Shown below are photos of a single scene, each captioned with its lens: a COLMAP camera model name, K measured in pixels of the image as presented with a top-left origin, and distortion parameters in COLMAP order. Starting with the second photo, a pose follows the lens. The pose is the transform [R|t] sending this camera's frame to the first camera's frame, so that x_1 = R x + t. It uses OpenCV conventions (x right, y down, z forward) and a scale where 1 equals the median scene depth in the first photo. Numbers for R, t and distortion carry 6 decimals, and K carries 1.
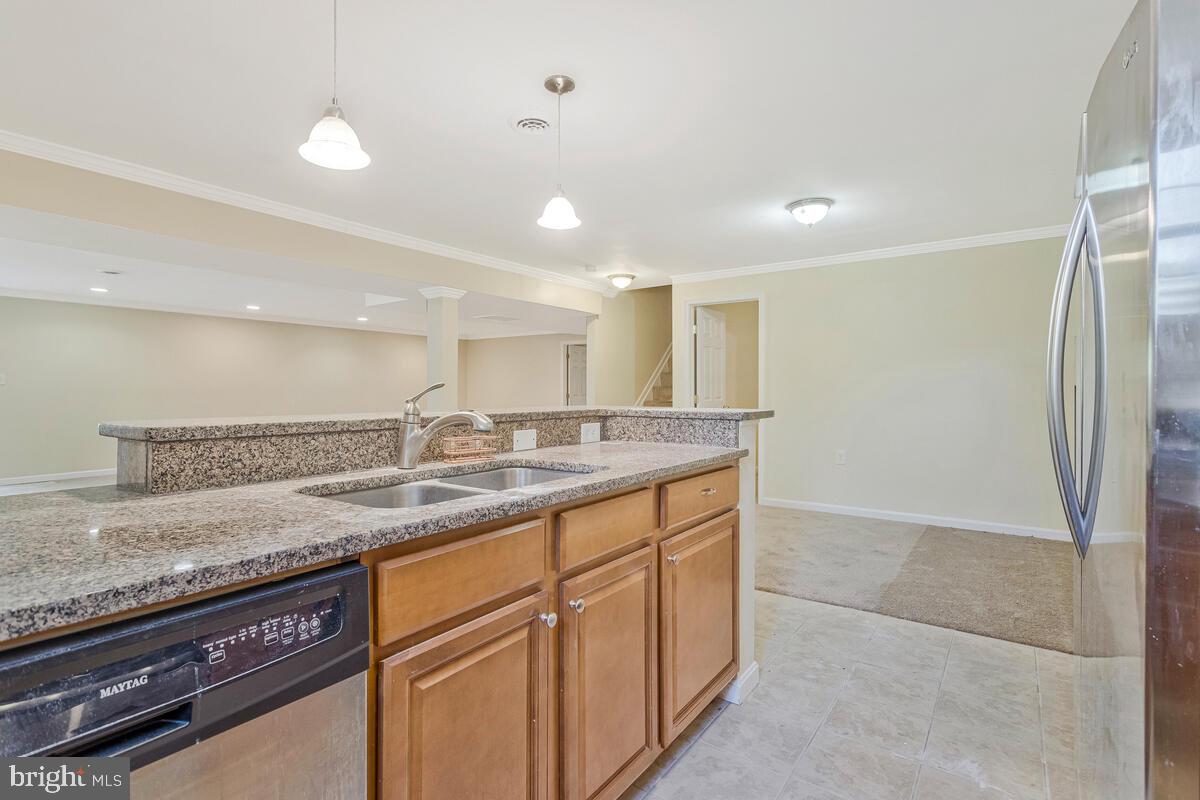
lens RADIAL K [[574.5, 0, 595.1], [0, 574.5, 388.0], [0, 0, 1]] dist [0.002422, 0.000754]
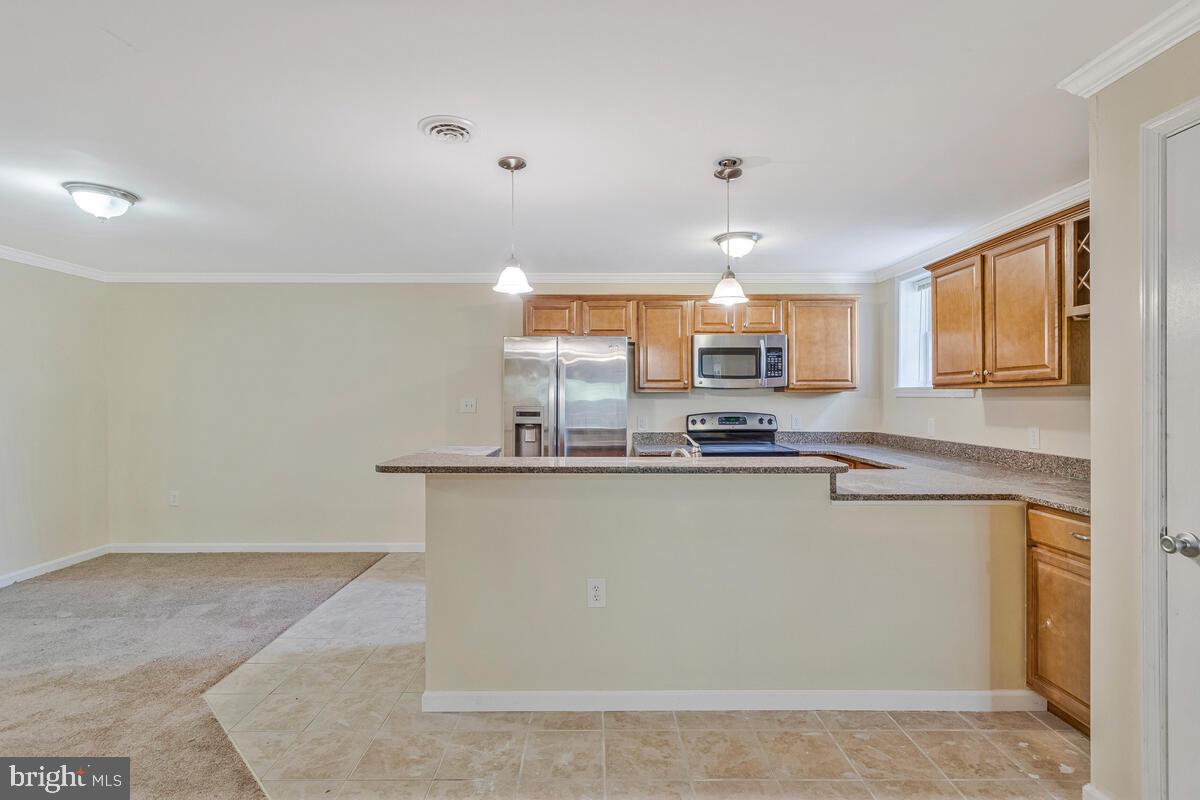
lens RADIAL K [[585.1, 0, 596.0], [0, 585.1, 397.1], [0, 0, 1]] dist [0.002126, 0.000870]
pose [[-0.577419, -0.003883, 0.816439, -1.020186], [-0.004257, 0.999989, 0.001745, -0.084105], [-0.816437, -0.002468, -0.577430, 1.451718]]
